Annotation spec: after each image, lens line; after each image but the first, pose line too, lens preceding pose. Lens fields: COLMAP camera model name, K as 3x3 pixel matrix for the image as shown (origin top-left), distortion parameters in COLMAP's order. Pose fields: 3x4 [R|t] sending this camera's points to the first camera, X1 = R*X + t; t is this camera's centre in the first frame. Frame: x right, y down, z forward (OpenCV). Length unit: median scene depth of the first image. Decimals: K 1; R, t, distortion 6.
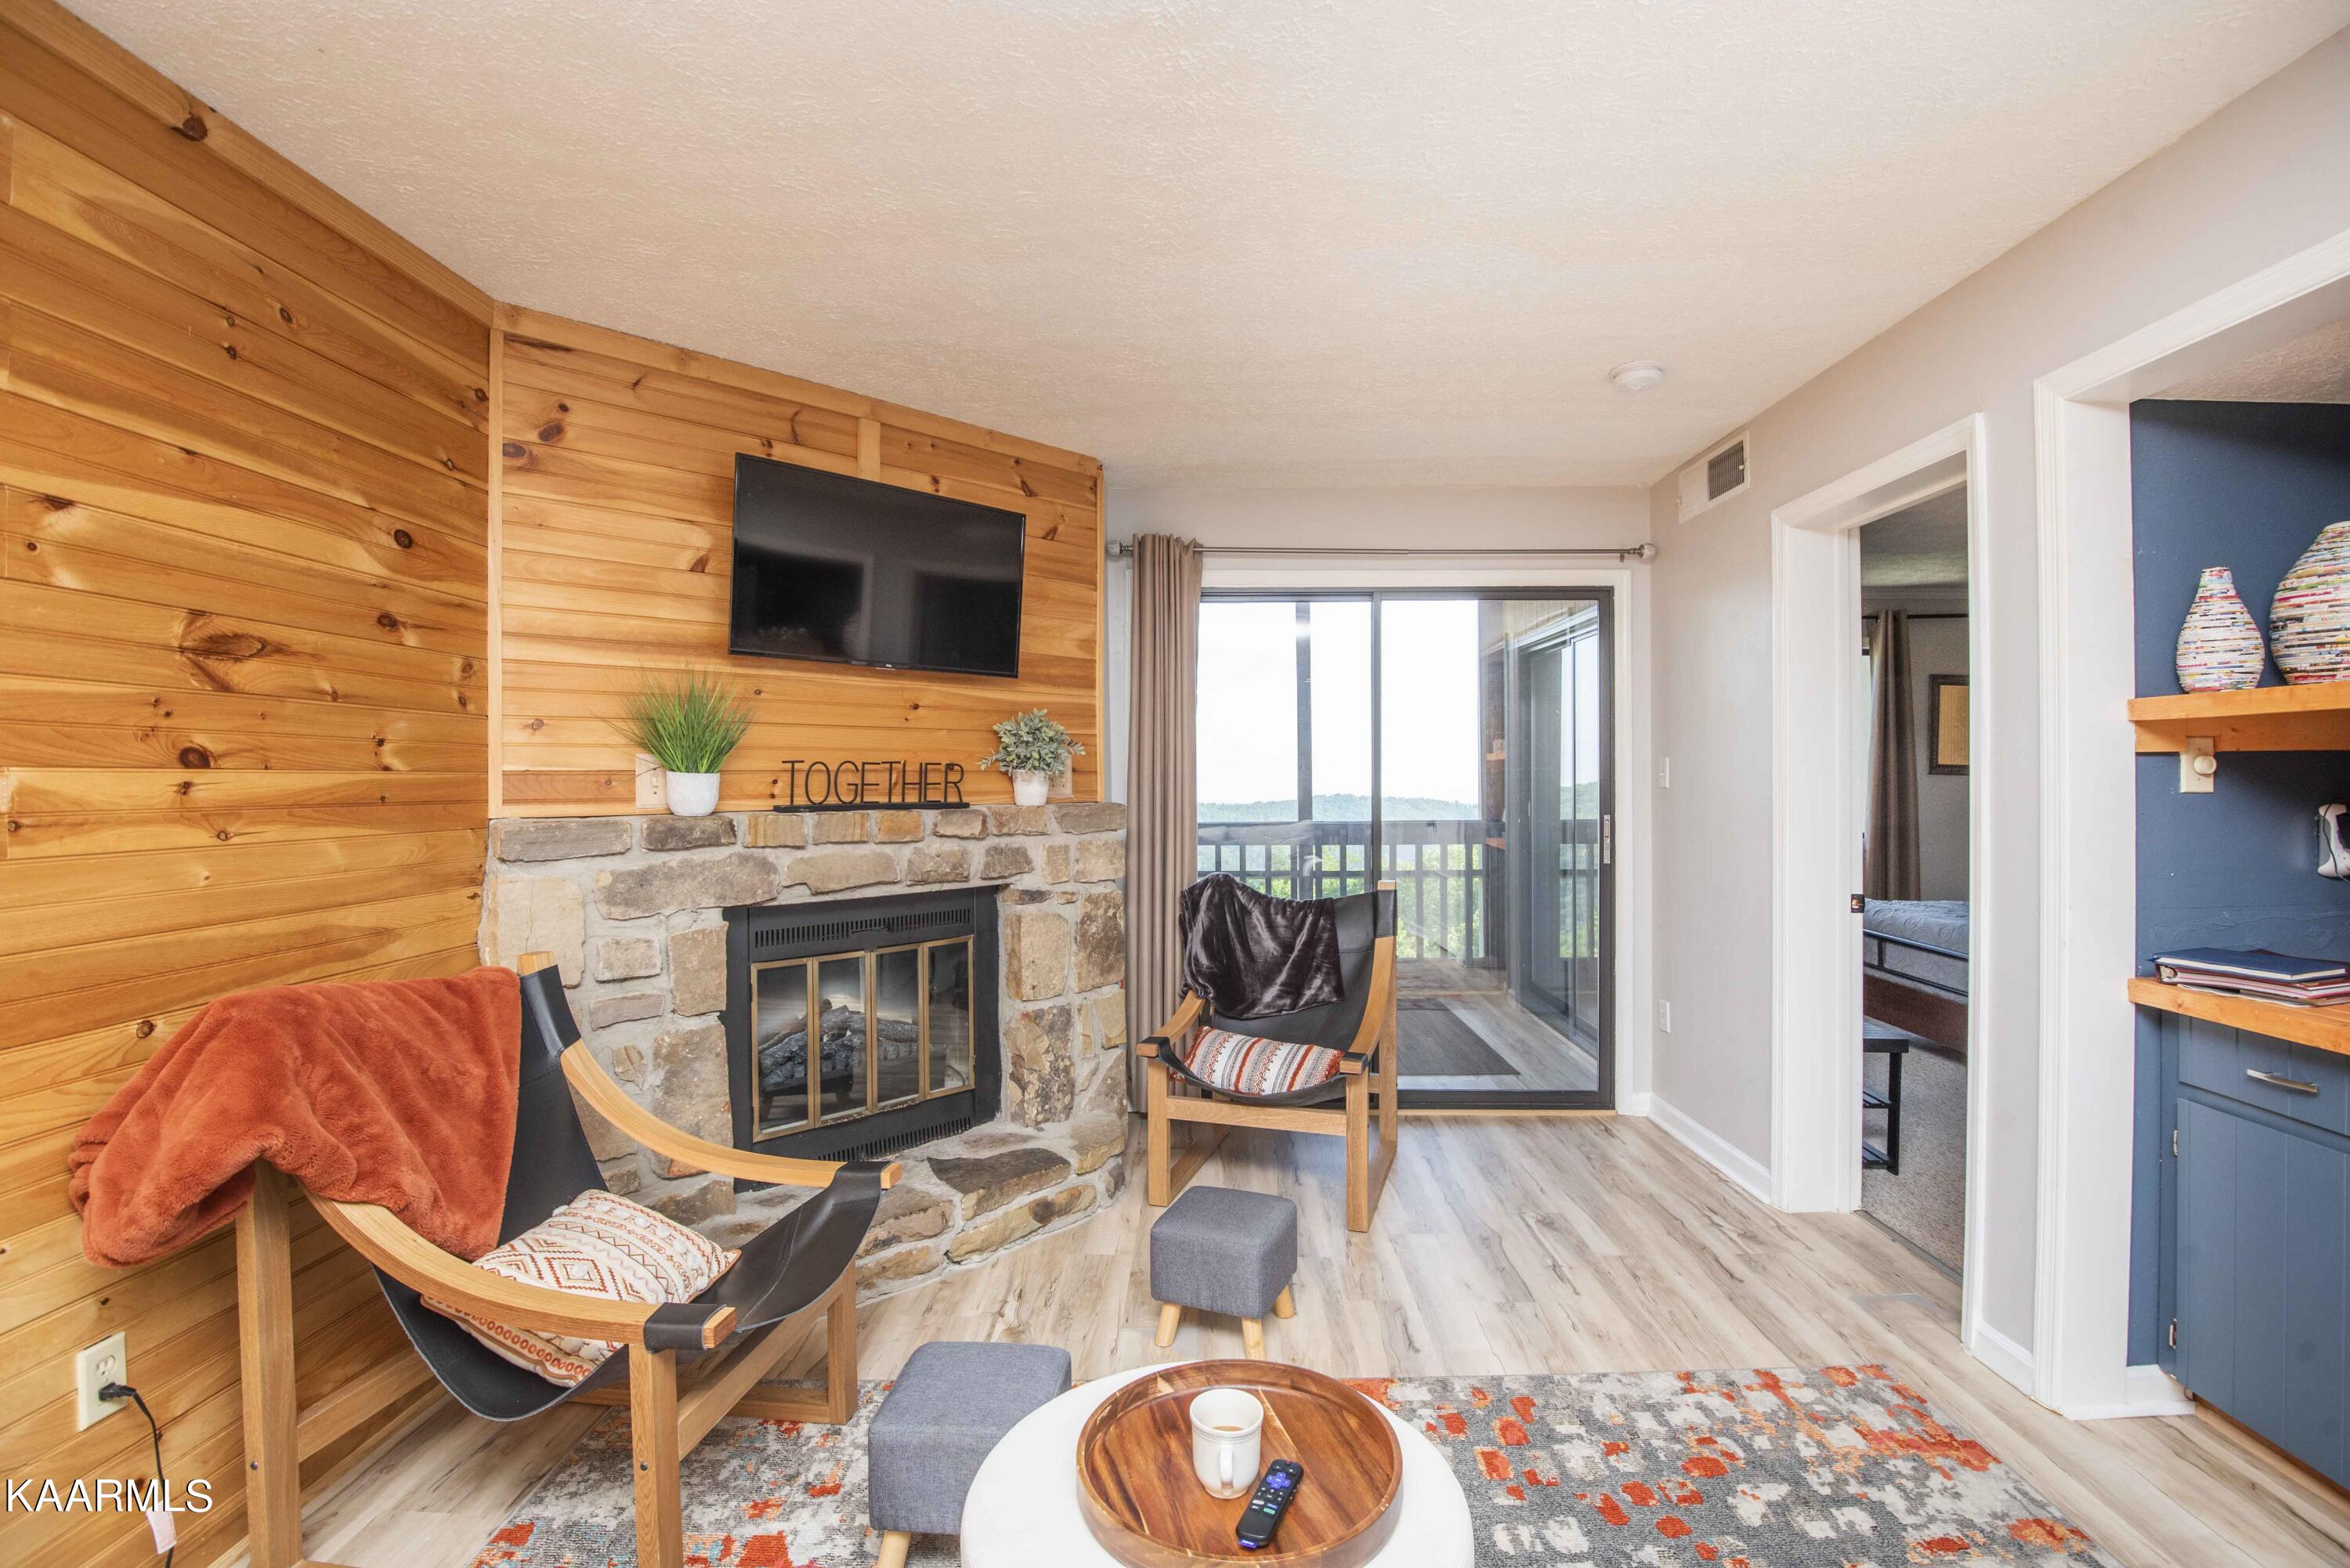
lens RADIAL K [[1069.1, 0, 1191.2], [0, 1069.1, 778.3], [0, 0, 1]] dist [-0.009869, -0.019345]
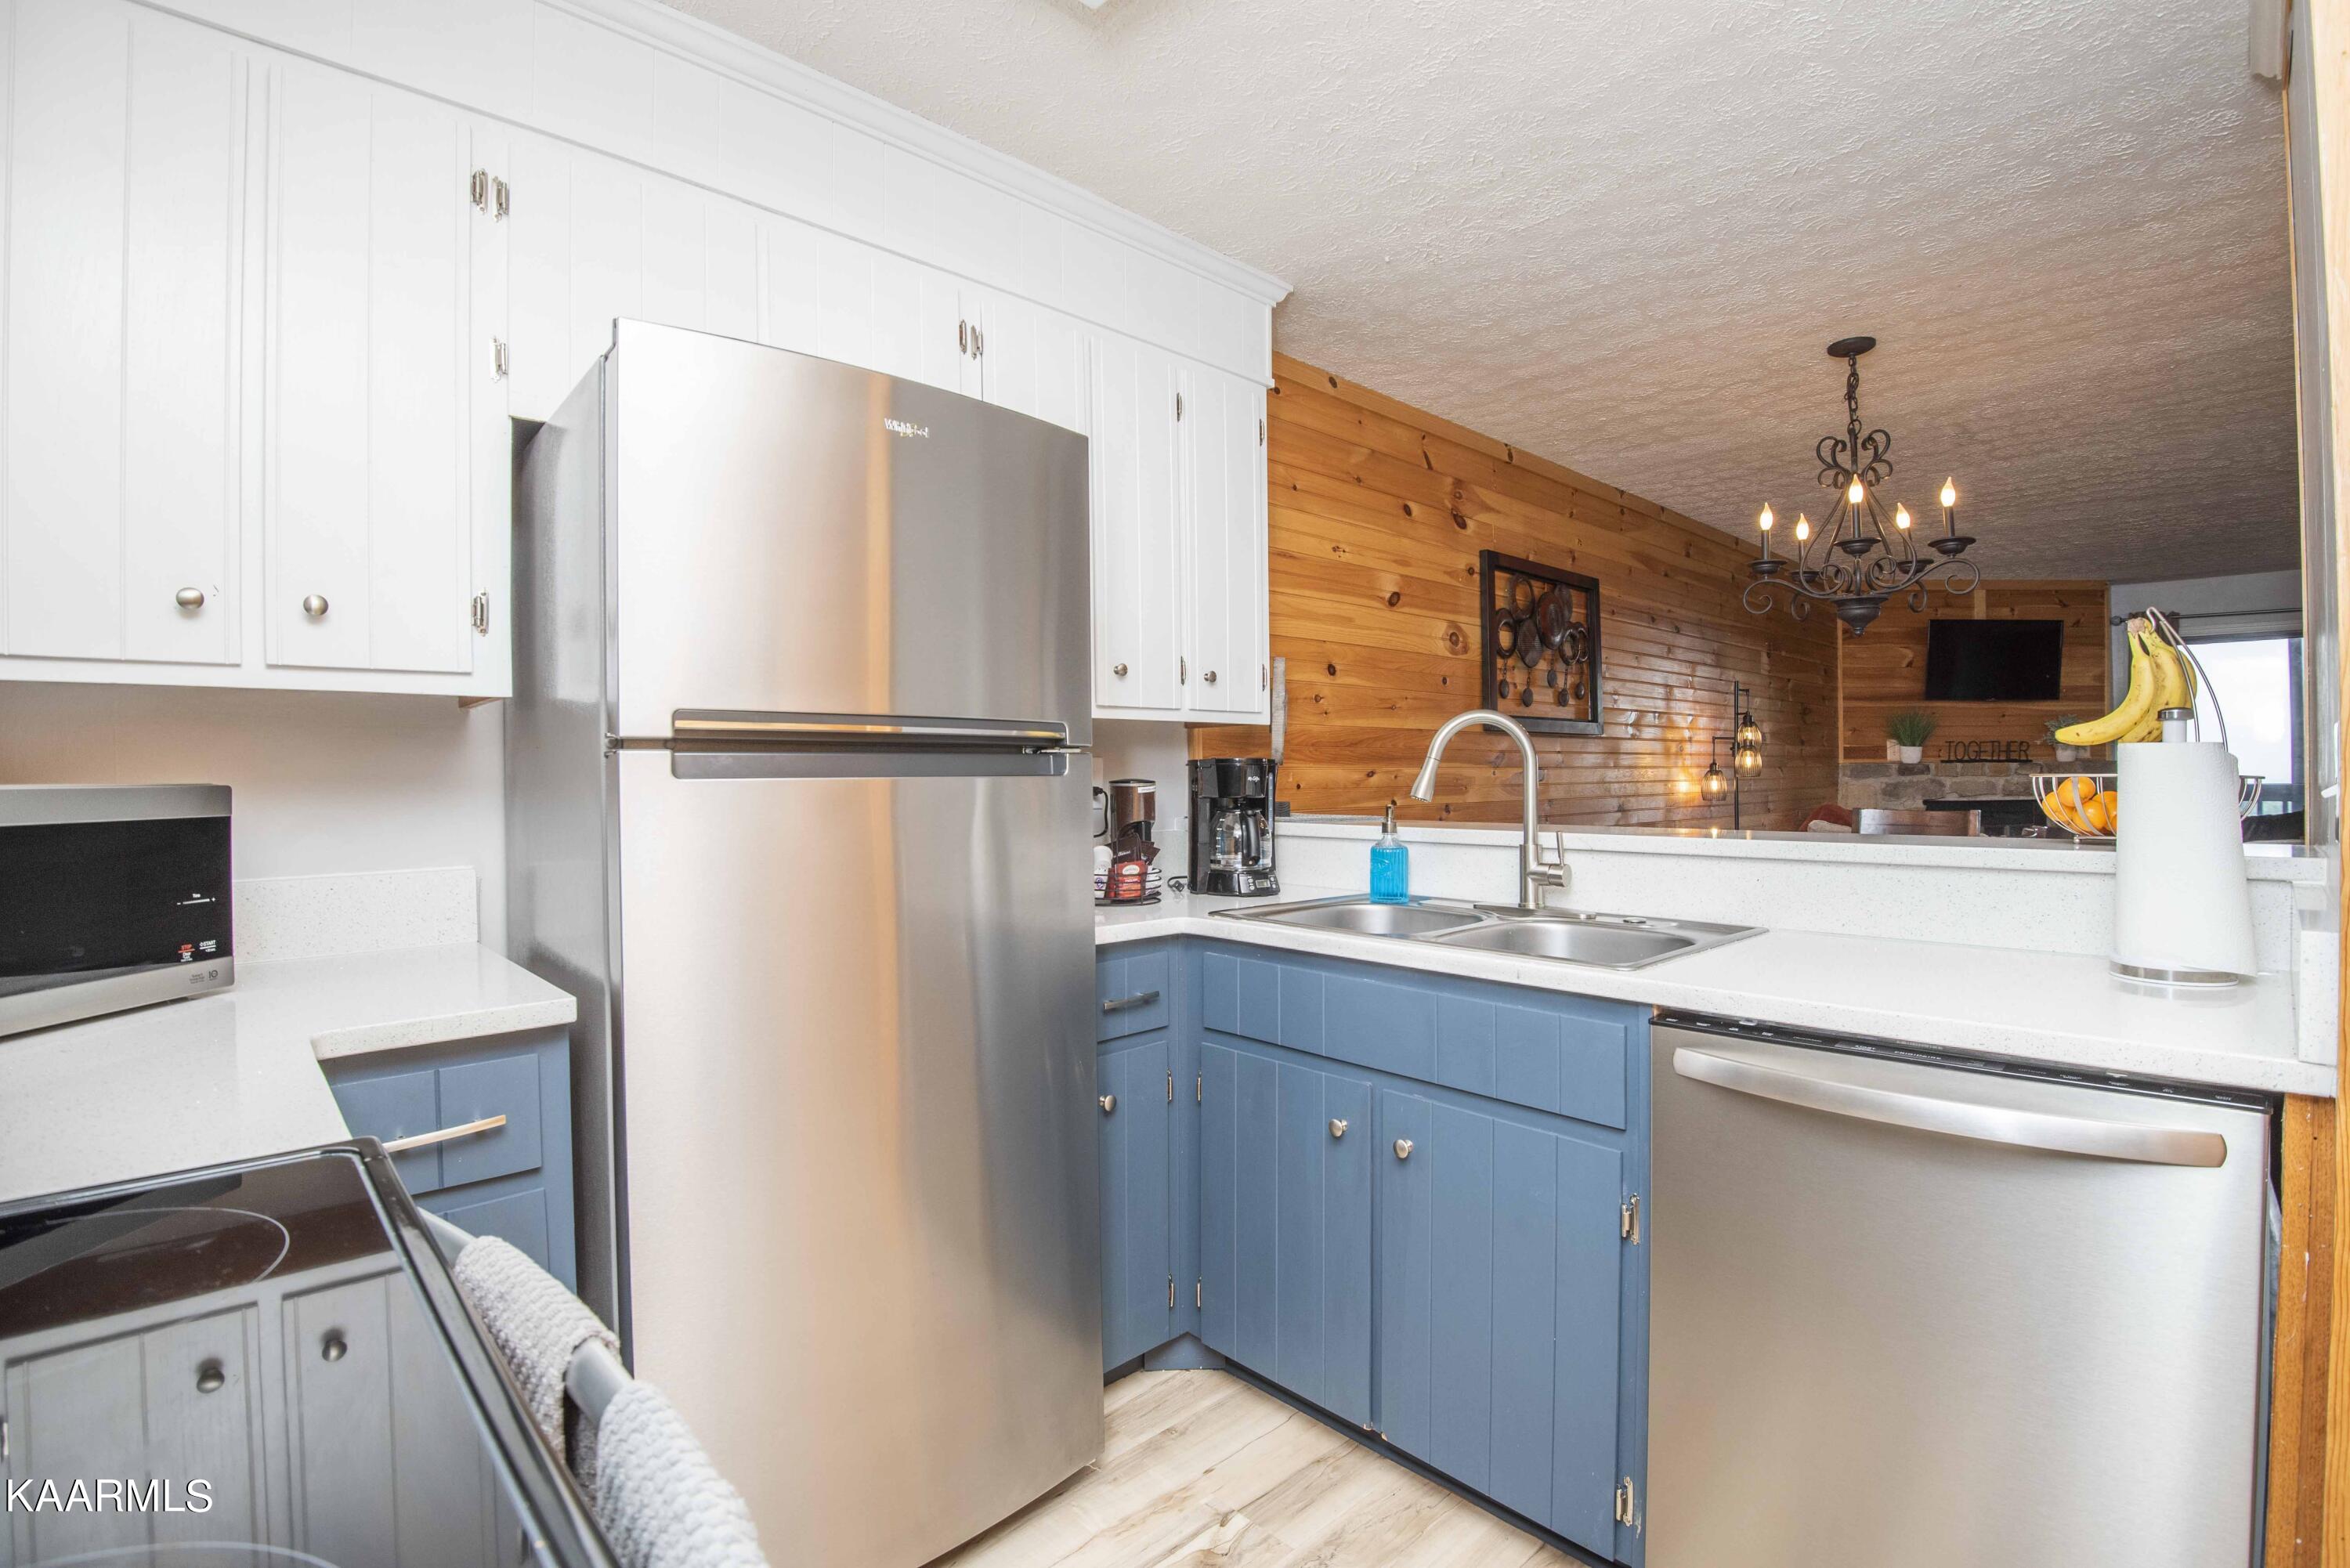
lens RADIAL K [[1069.1, 0, 1191.2], [0, 1069.1, 778.3], [0, 0, 1]] dist [-0.009869, -0.019345]
pose [[0.701853, 0.002171, -0.712318, 0.132046], [0.005708, 0.999946, 0.008672, 0.038741], [0.712299, -0.010152, 0.701803, -1.983908]]
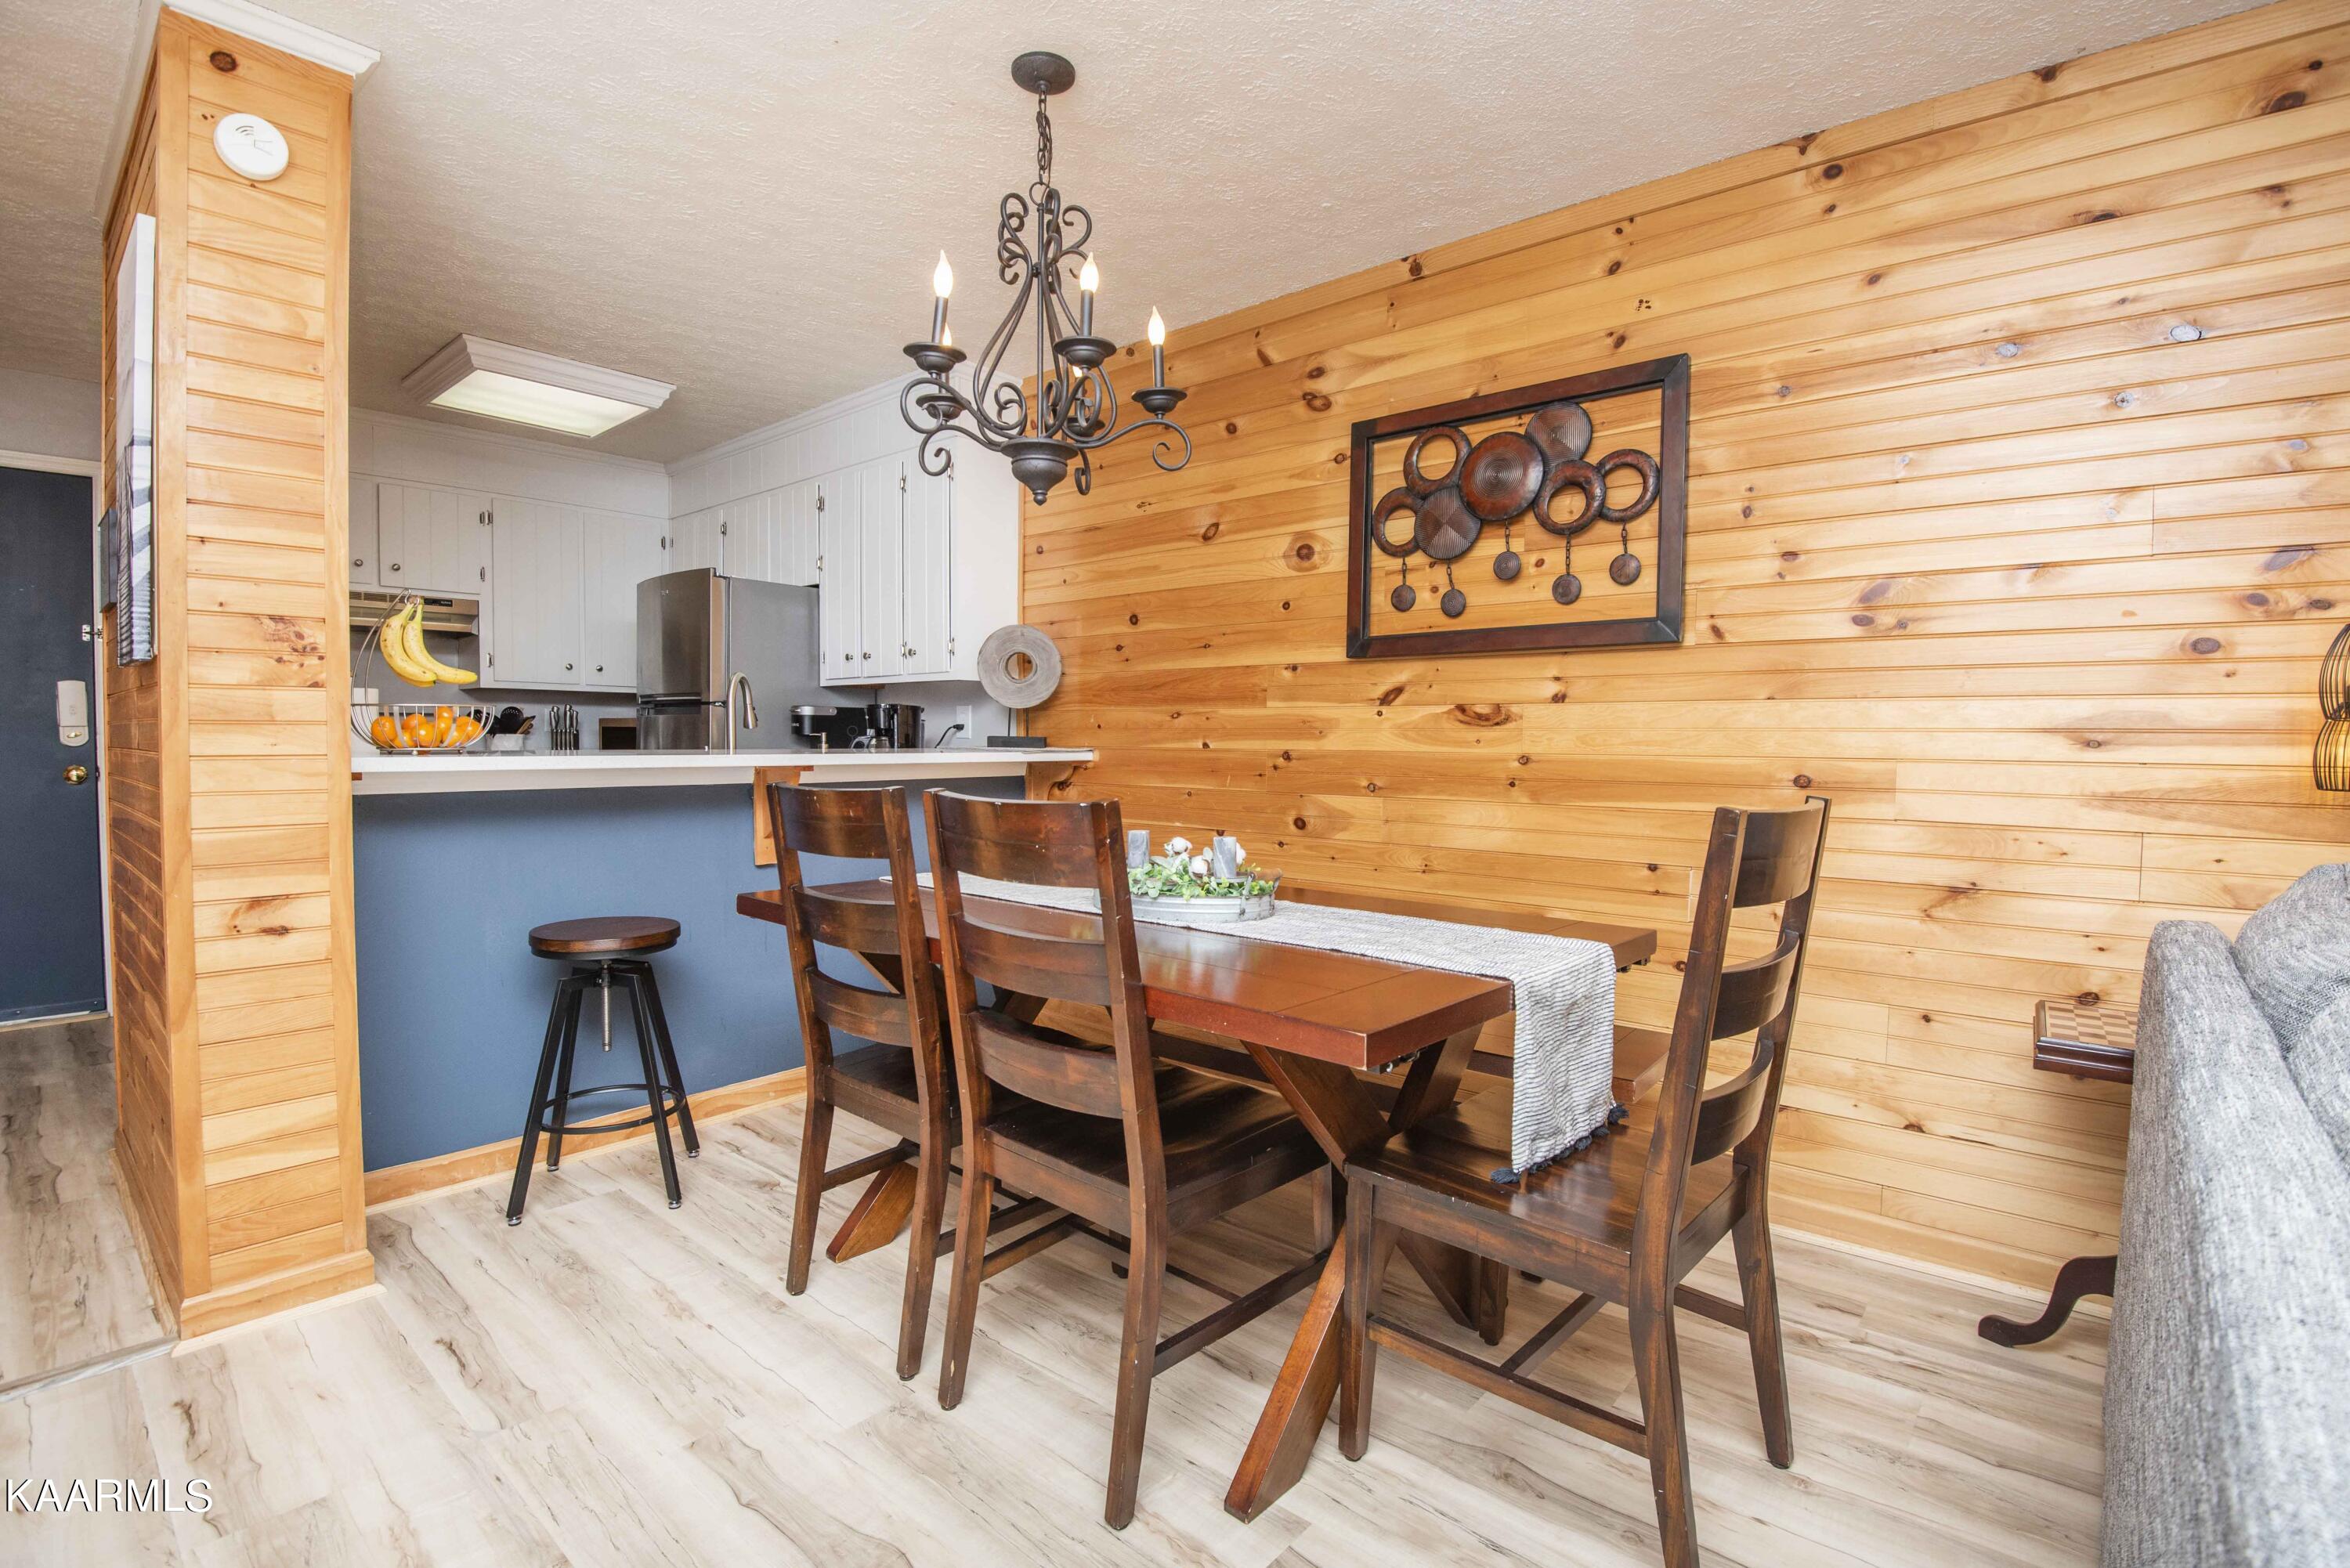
lens RADIAL K [[1051.0, 0, 1161.9], [0, 1051.0, 784.2], [0, 0, 1]] dist [-0.012642, -0.013234]
pose [[-0.640507, 0.030521, -0.767346, 0.361726], [-0.003741, 0.999074, 0.042860, 0.074642], [0.767943, 0.030322, -0.639800, -0.146881]]
